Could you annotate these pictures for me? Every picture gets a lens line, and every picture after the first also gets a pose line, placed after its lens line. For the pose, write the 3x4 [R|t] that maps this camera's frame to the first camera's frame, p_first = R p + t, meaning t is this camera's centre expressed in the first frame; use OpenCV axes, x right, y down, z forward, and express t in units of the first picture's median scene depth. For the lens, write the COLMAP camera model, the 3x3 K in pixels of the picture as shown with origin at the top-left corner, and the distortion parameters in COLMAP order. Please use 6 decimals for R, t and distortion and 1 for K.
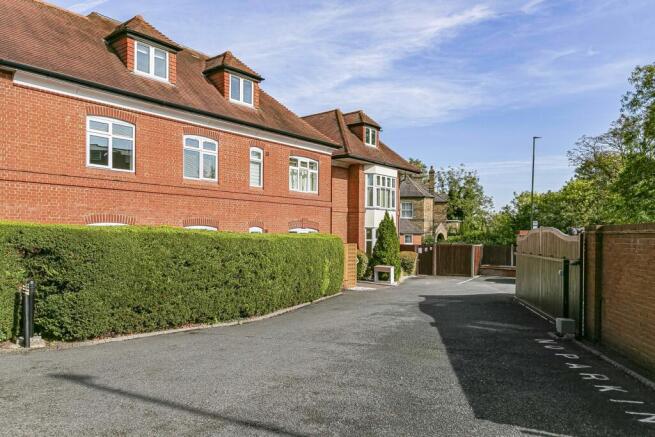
lens RADIAL K [[467.0, 0, 329.0], [0, 467.0, 242.5], [0, 0, 1]] dist [-0.000510, 0.000417]
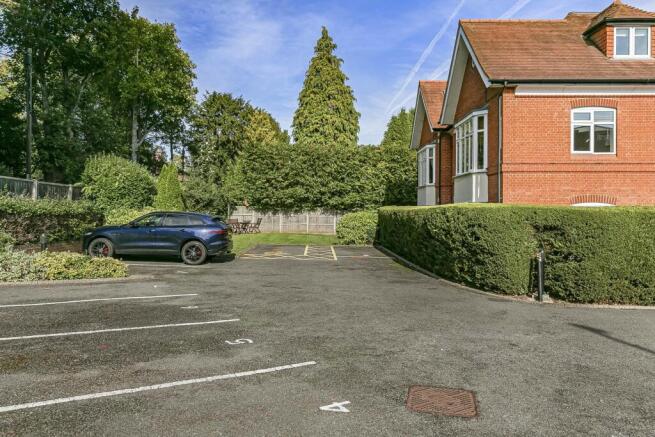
lens RADIAL K [[454.4, 0, 329.1], [0, 454.4, 215.3], [0, 0, 1]] dist [-0.002784, 0.001800]
pose [[0.614608, 0.000051, -0.788832, -0.006972], [-0.007484, 0.999955, -0.005767, -0.001690], [0.788797, 0.009448, 0.614581, -0.130722]]
